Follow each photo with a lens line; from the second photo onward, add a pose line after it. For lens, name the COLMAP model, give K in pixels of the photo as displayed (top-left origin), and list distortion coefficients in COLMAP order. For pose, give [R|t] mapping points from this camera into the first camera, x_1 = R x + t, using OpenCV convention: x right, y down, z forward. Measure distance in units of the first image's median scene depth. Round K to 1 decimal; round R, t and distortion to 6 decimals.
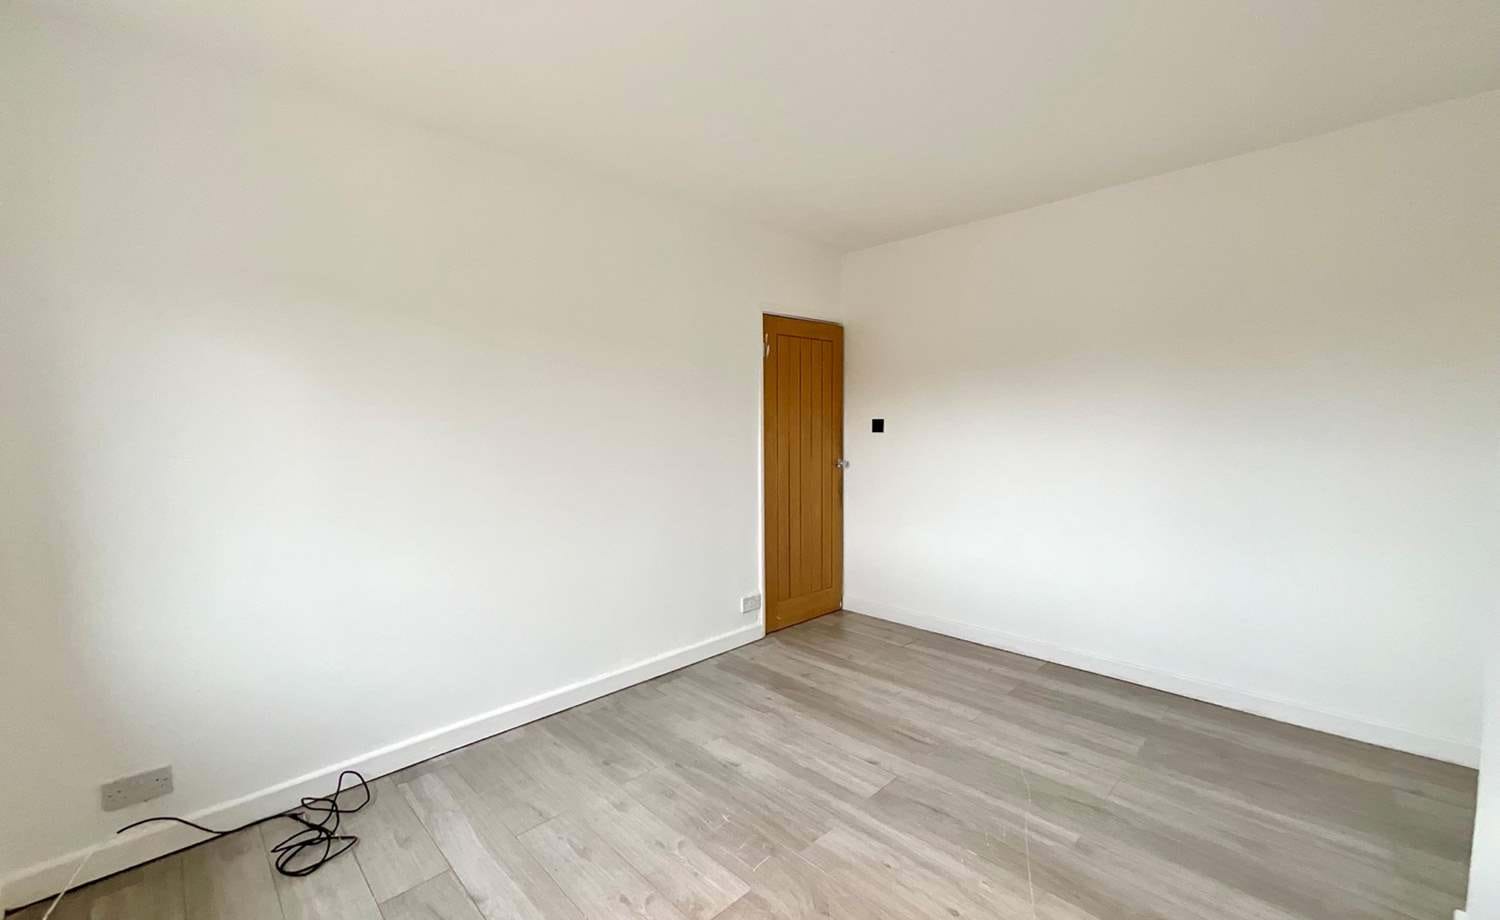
lens RADIAL K [[609.8, 0, 747.1], [0, 609.8, 461.9], [0, 0, 1]] dist [-0.000731, 0.000462]
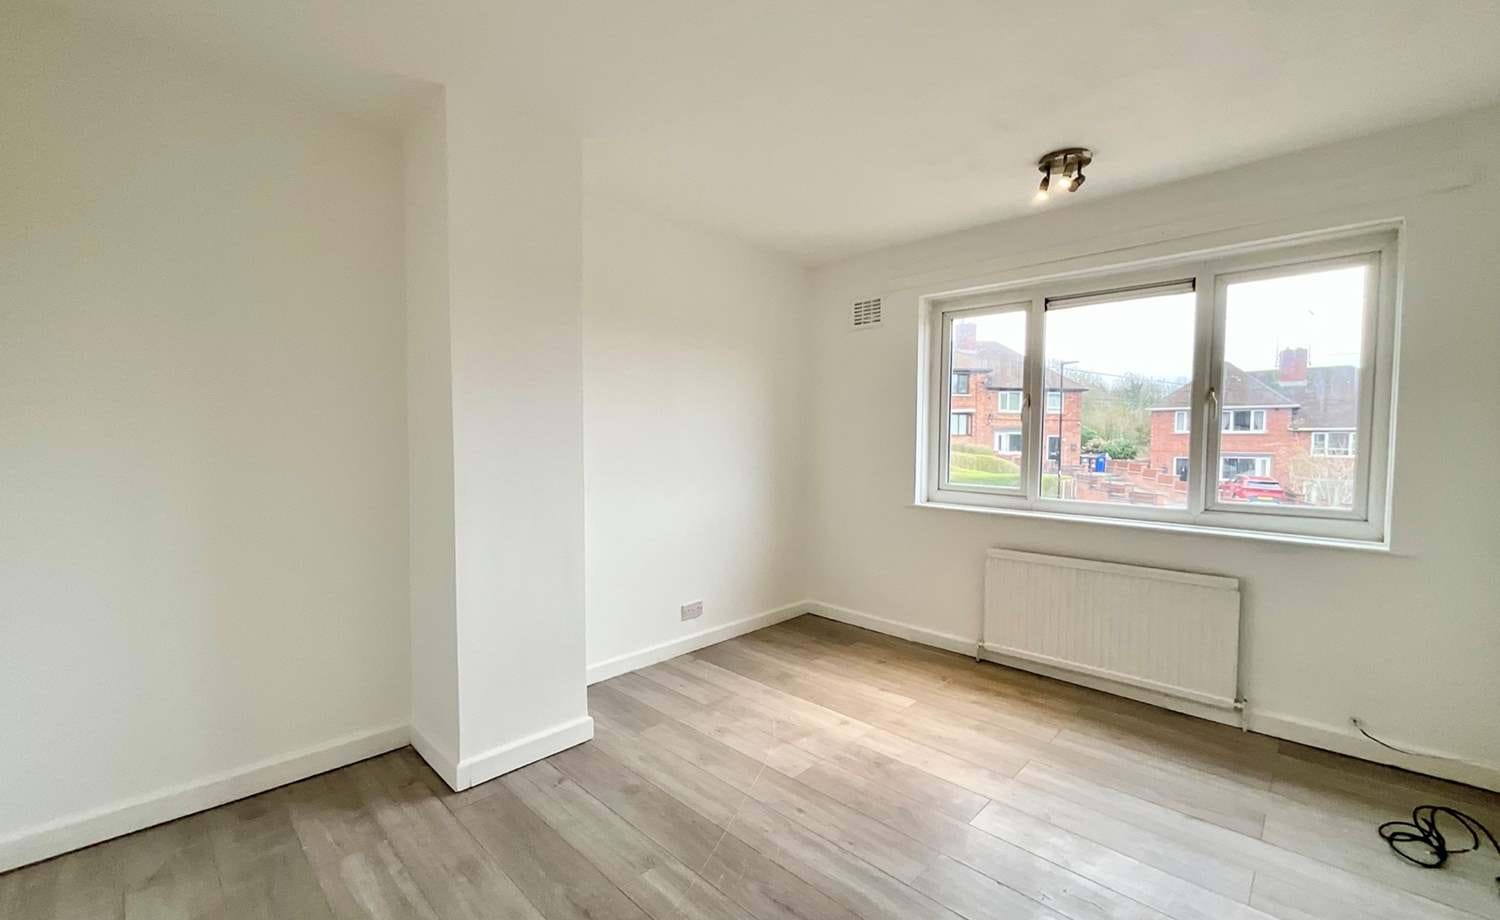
lens RADIAL K [[609.8, 0, 747.1], [0, 609.8, 461.4], [0, 0, 1]] dist [-0.000731, 0.000462]
pose [[-0.999671, 0.005171, -0.025123, 0.421214], [0.002296, 0.993575, 0.113156, -0.102651], [0.025547, 0.113061, -0.993260, 1.909493]]
